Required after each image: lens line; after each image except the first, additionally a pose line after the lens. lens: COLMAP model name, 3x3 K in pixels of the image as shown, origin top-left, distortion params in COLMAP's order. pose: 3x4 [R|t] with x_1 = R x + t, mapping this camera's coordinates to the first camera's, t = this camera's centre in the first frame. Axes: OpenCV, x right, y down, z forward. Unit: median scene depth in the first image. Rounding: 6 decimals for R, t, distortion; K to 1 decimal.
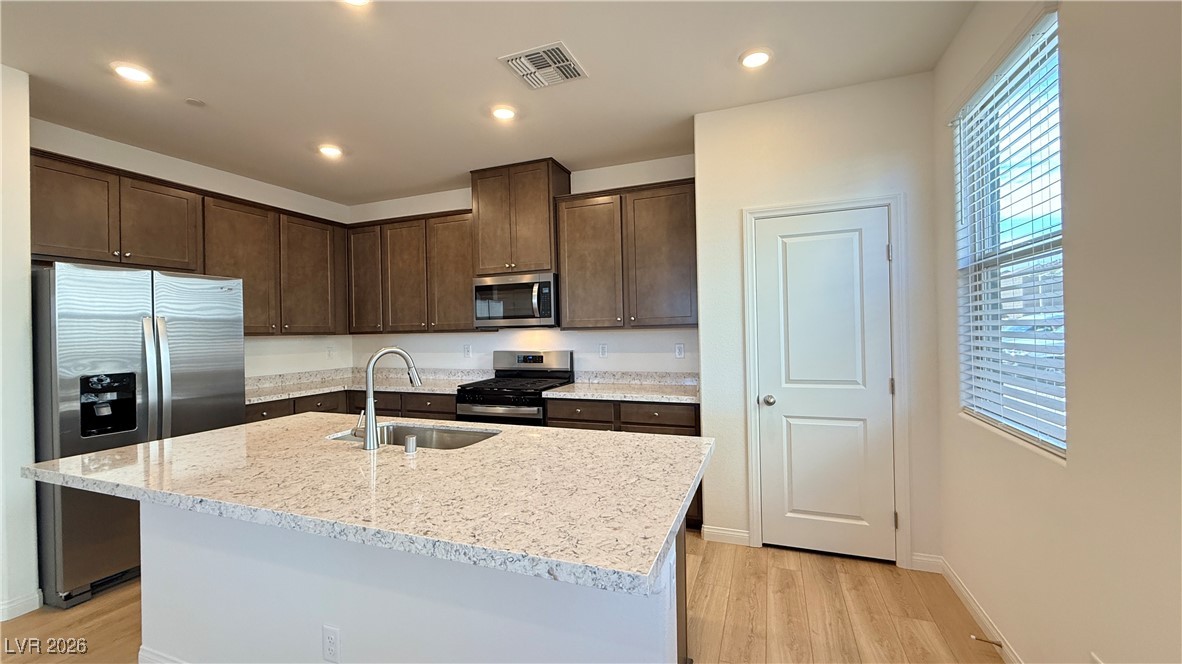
lens RADIAL K [[469.6, 0, 586.8], [0, 469.6, 331.0], [0, 0, 1]] dist [-0.000091, -0.000231]
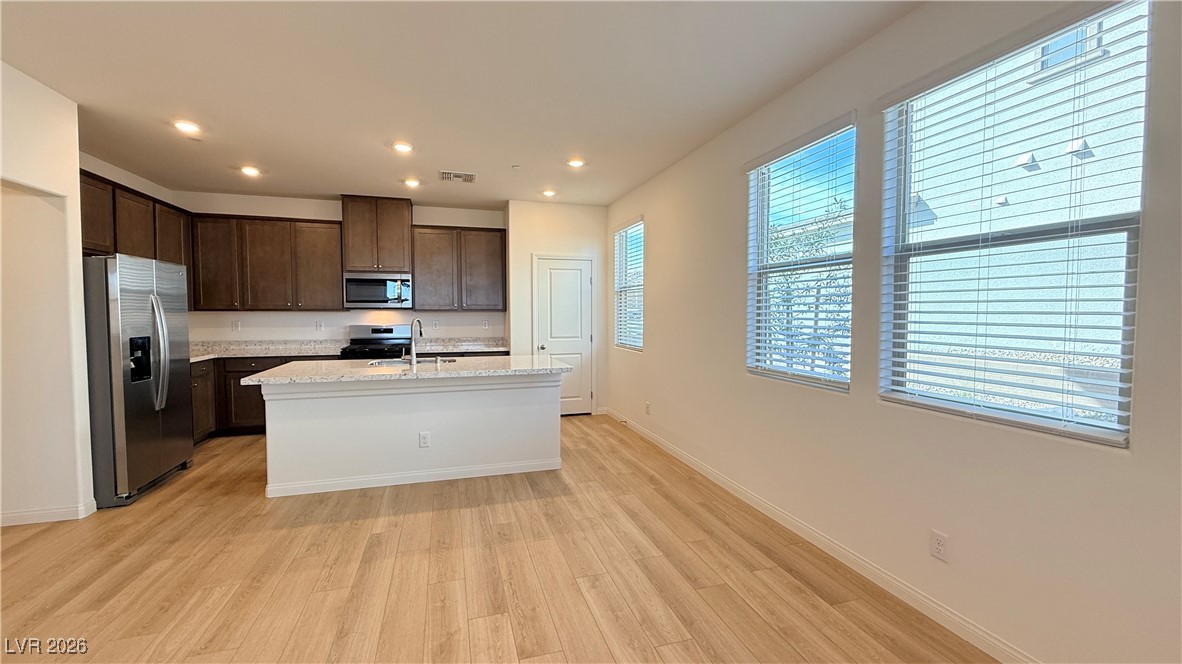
lens RADIAL K [[469.6, 0, 586.8], [0, 469.6, 331.0], [0, 0, 1]] dist [-0.000091, -0.000231]
pose [[0.785182, -0.004074, 0.619251, -0.574980], [-0.015964, 0.999513, 0.026817, 0.013144], [-0.619059, -0.030942, 0.784735, -0.578669]]
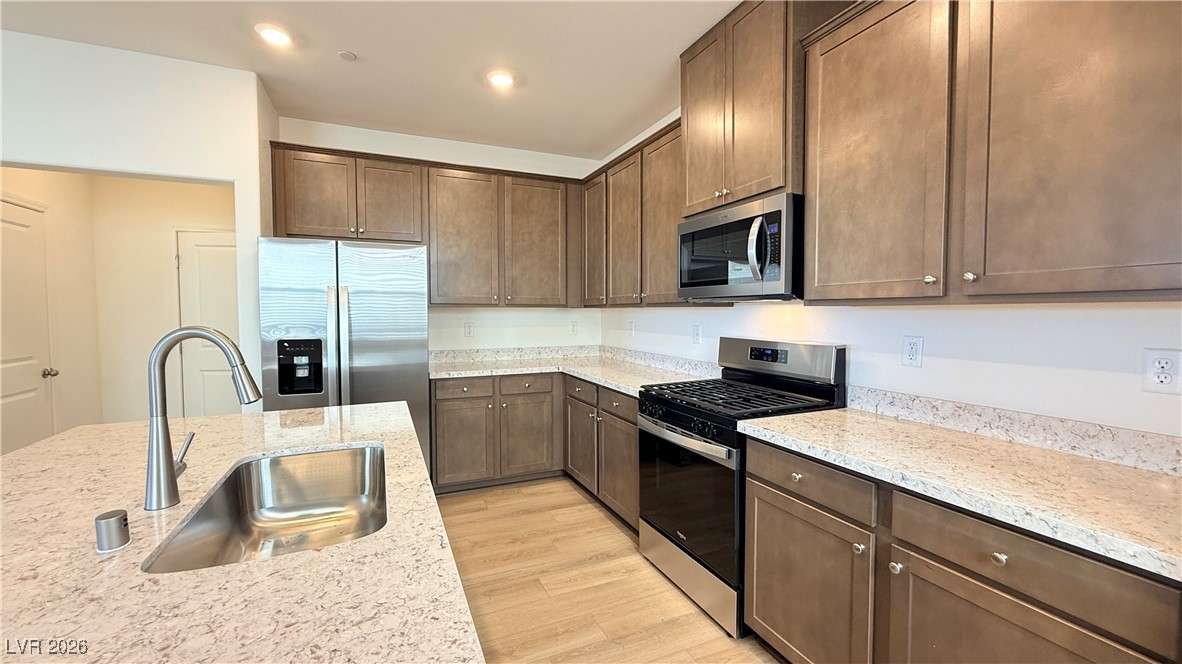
lens RADIAL K [[469.6, 0, 586.8], [0, 469.6, 331.0], [0, 0, 1]] dist [-0.000091, -0.000231]
pose [[0.709591, 0.050612, -0.702794, 0.140202], [-0.014690, 0.998263, 0.057059, 0.001038], [0.704461, -0.030165, 0.709102, 0.474213]]
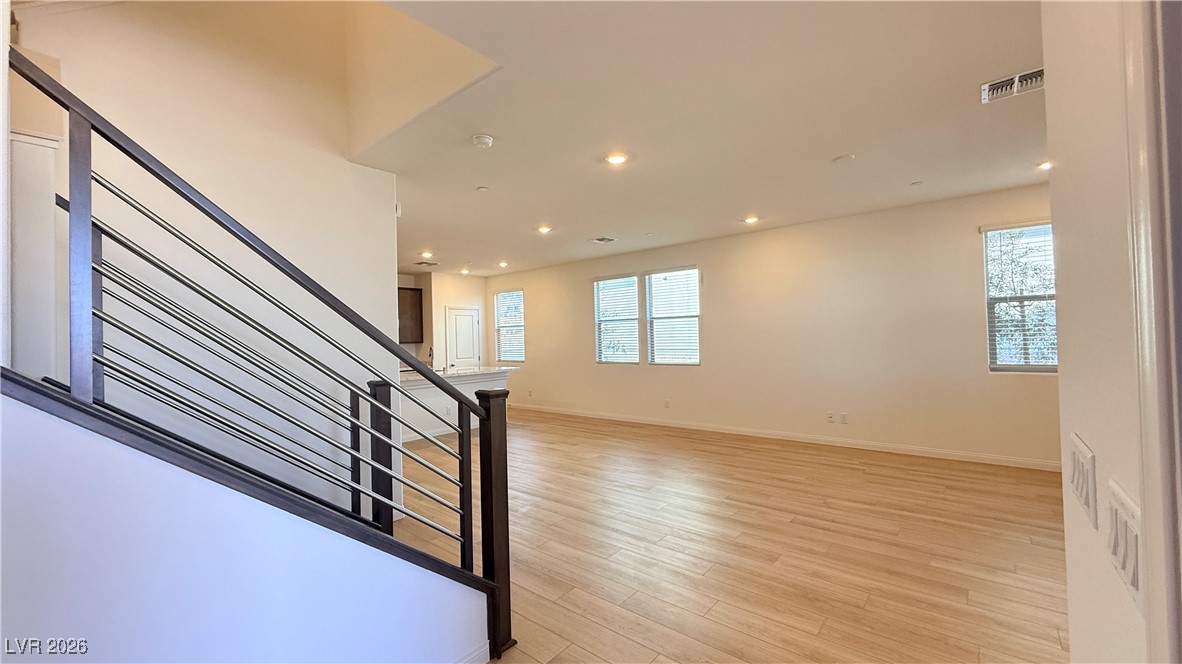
lens RADIAL K [[469.6, 0, 586.8], [0, 469.6, 331.0], [0, 0, 1]] dist [-0.000091, -0.000231]
pose [[0.332642, 0.028314, 0.942628, -1.836784], [0.019412, 0.999132, -0.036861, 0.038425], [-0.942854, 0.030560, 0.331803, -0.749107]]
